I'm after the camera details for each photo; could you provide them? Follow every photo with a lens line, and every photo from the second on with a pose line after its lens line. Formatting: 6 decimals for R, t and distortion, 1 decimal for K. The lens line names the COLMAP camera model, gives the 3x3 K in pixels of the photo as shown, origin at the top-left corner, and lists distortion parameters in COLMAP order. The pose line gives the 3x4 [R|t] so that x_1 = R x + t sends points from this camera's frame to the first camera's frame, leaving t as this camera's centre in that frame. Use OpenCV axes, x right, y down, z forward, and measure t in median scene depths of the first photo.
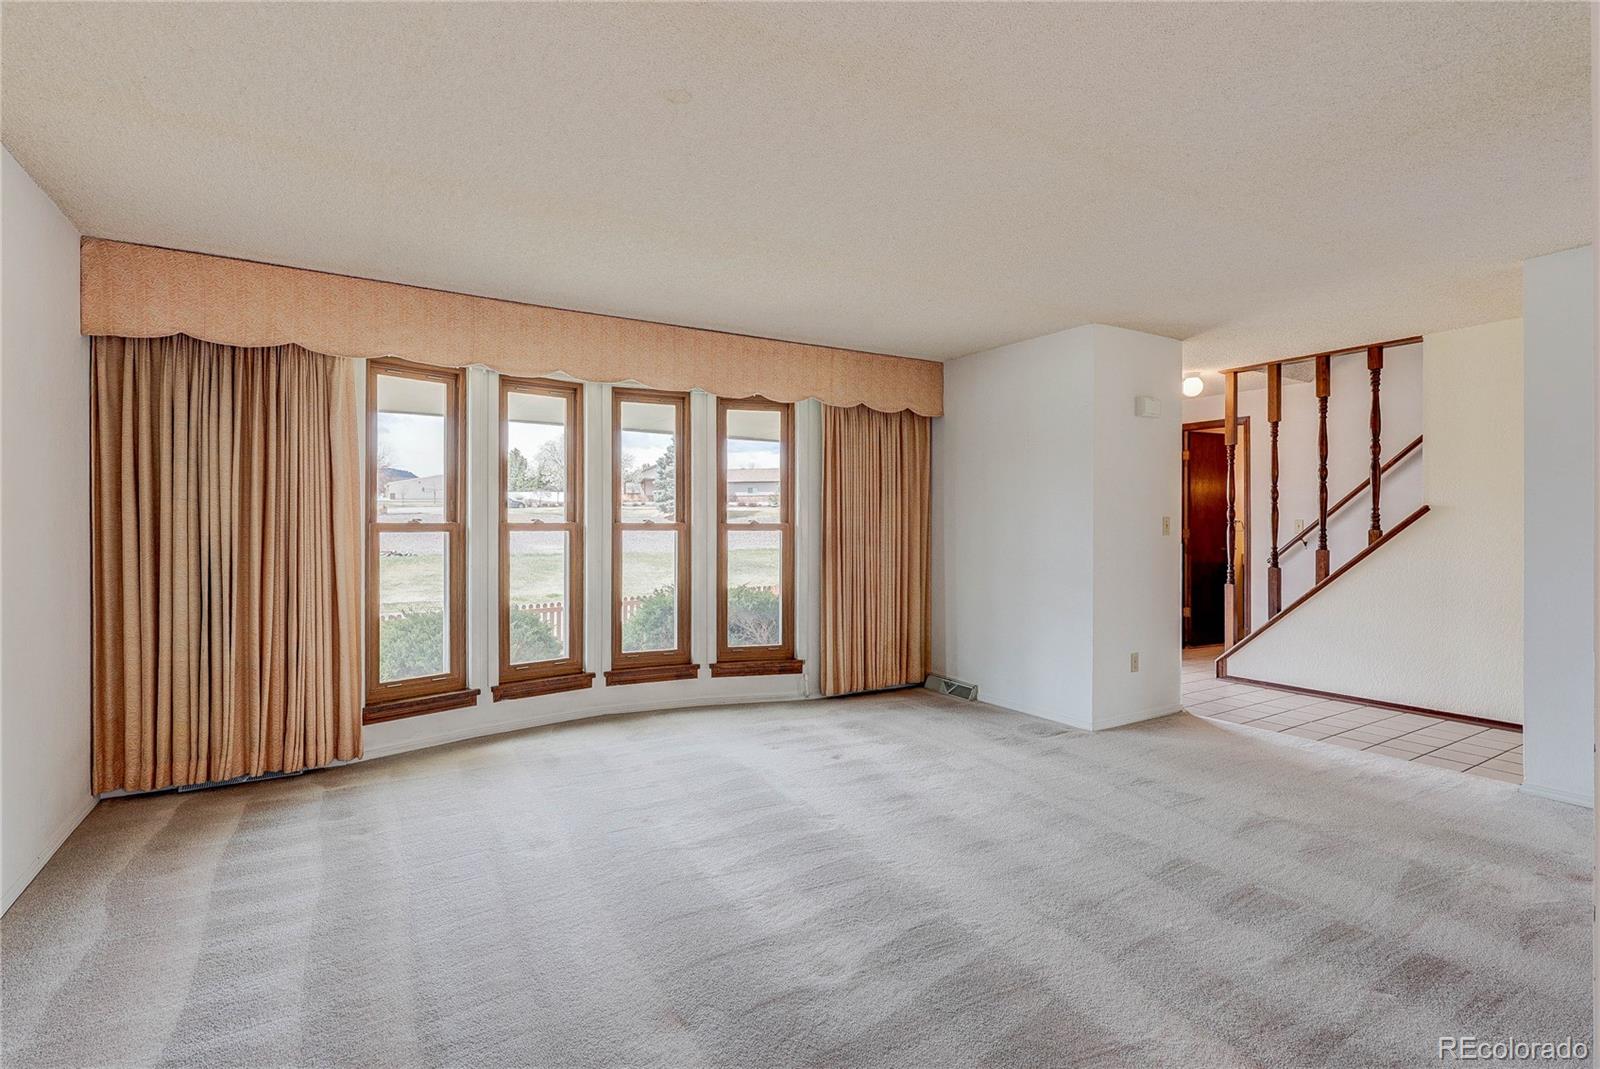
lens RADIAL K [[756.4, 0, 806.0], [0, 756.4, 532.4], [0, 0, 1]] dist [-0.005646, -0.000783]
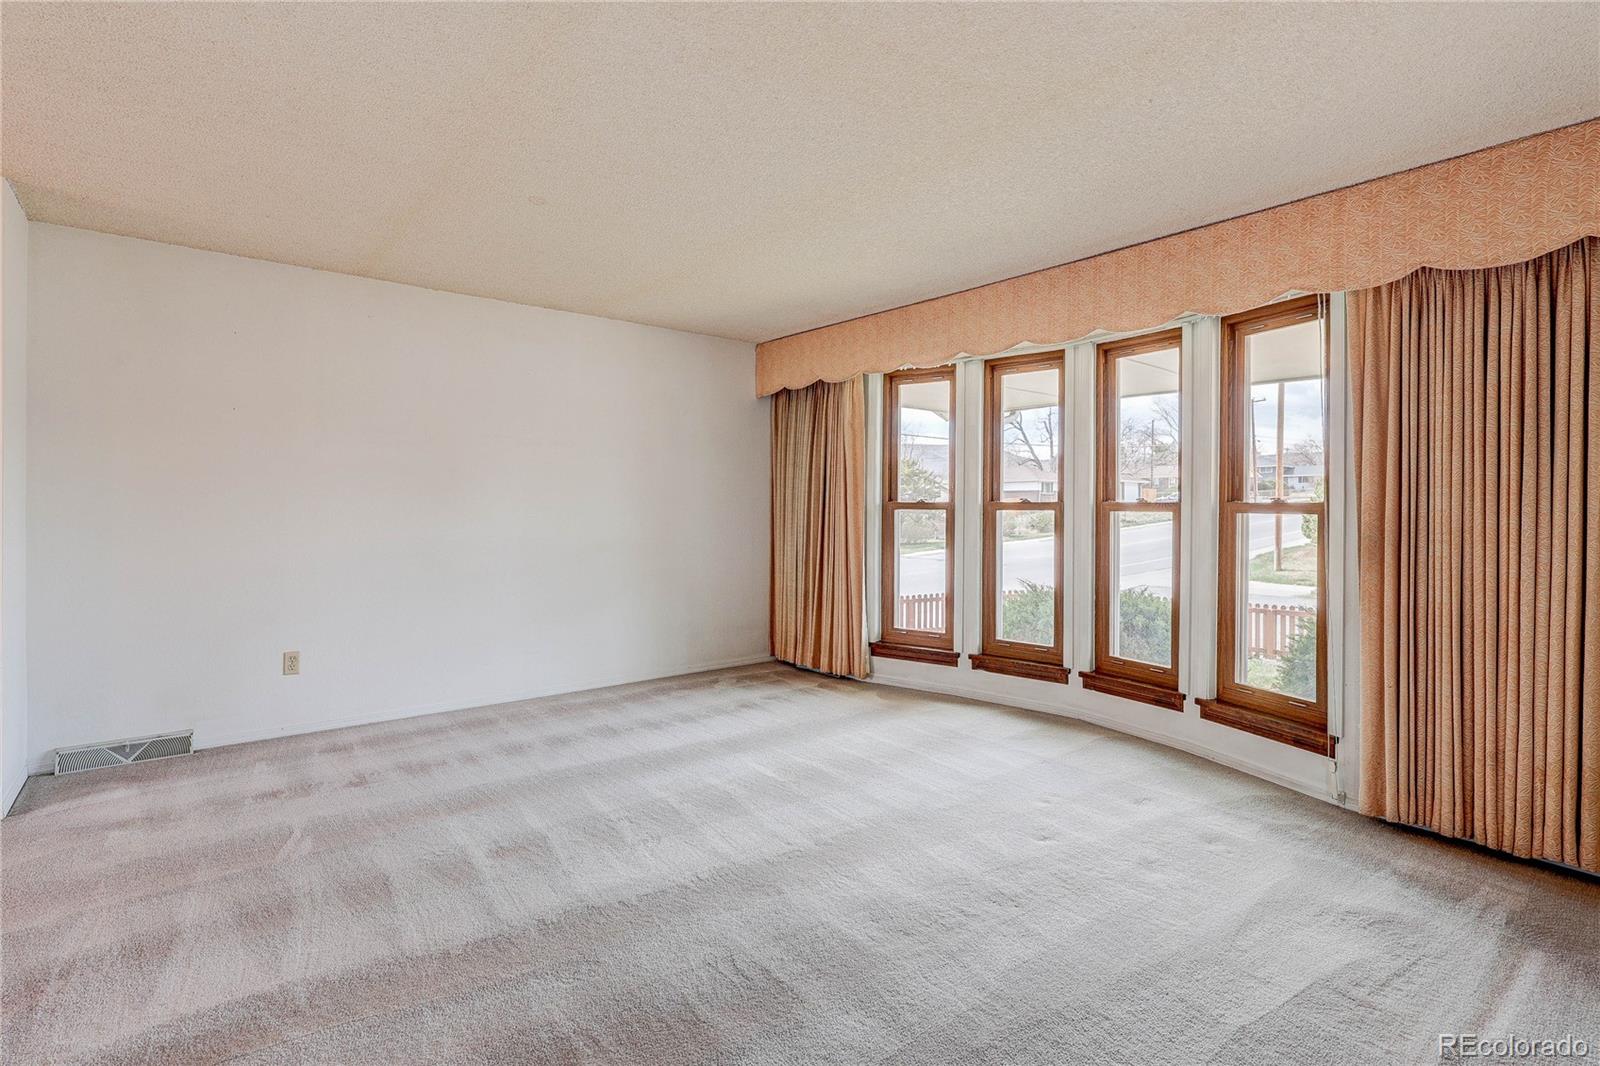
lens RADIAL K [[756.4, 0, 806.0], [0, 756.4, 530.9], [0, 0, 1]] dist [-0.005646, -0.000783]
pose [[0.147916, 0.035736, -0.988354, 0.550562], [-0.017708, 0.999282, 0.033481, -0.003423], [0.988841, 0.012549, 0.148443, 0.546737]]
